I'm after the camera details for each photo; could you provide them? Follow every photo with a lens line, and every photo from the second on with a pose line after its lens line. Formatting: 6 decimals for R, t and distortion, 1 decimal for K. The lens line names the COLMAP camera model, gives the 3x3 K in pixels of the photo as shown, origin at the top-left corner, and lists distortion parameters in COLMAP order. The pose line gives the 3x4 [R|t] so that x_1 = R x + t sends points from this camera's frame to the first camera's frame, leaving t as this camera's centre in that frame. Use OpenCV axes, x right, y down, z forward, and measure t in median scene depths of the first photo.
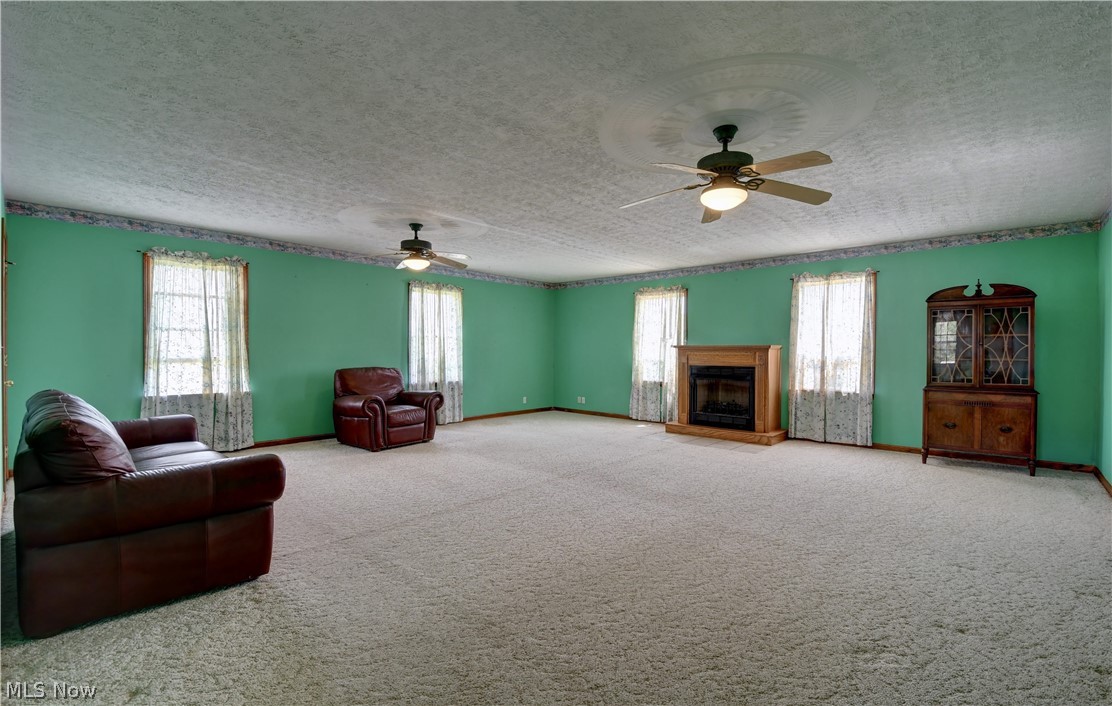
lens RADIAL K [[492.7, 0, 556.0], [0, 492.7, 353.0], [0, 0, 1]] dist [0.000169, -0.000024]
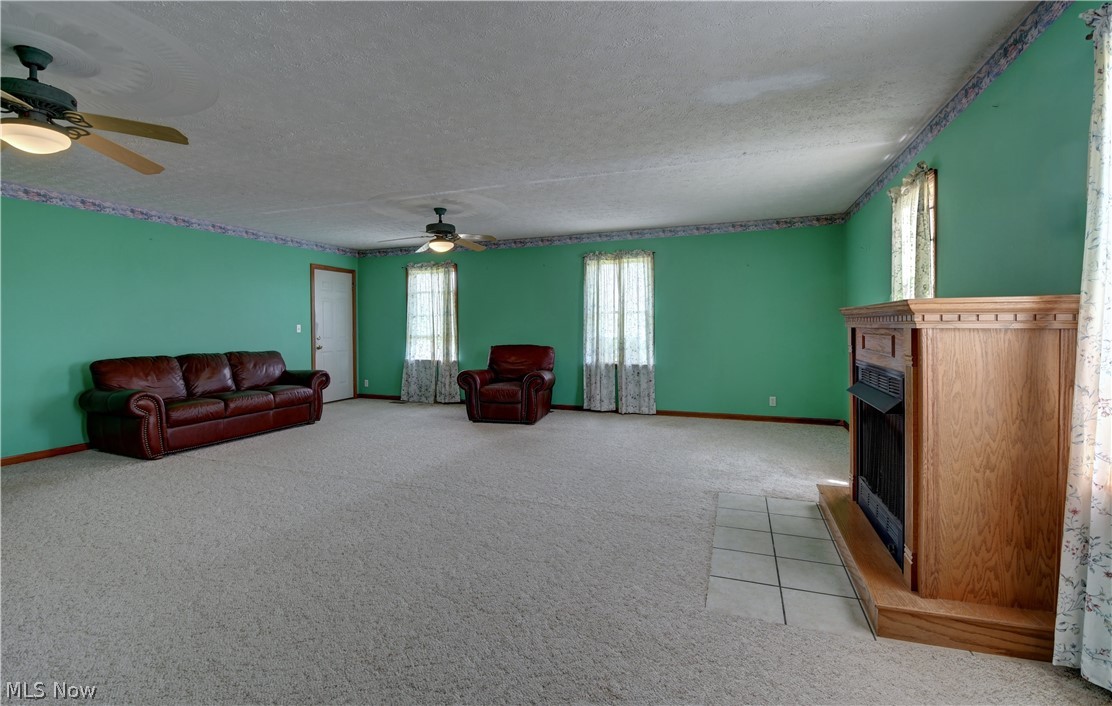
lens RADIAL K [[485.3, 0, 558.2], [0, 485.3, 333.2], [0, 0, 1]] dist [0.000370, -0.000006]
pose [[0.374201, 0.002768, -0.927344, 0.605552], [0.004852, 0.999976, 0.004942, -0.001127], [0.927335, -0.006349, 0.374179, 0.670518]]
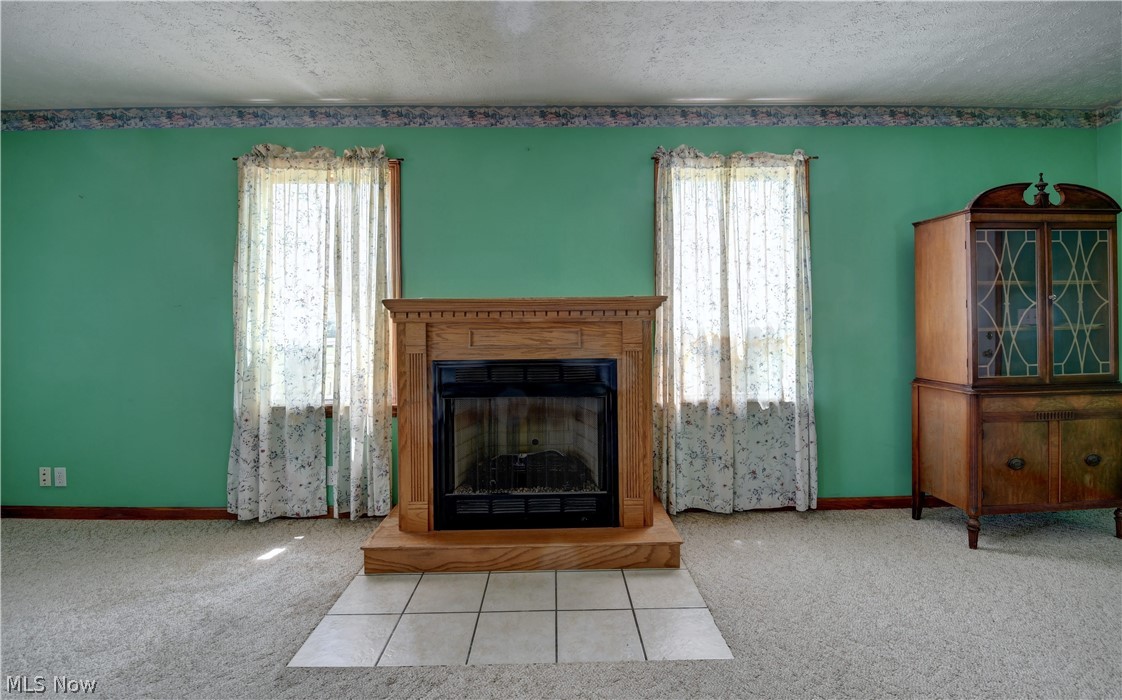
lens RADIAL K [[490.0, 0, 564.8], [0, 490.0, 321.3], [0, 0, 1]] dist [0.011647, -0.020548]
pose [[0.724679, -0.014383, 0.688937, 0.108971], [0.016456, 0.999858, 0.003564, -0.003687], [-0.688891, 0.008754, 0.724813, 0.743948]]
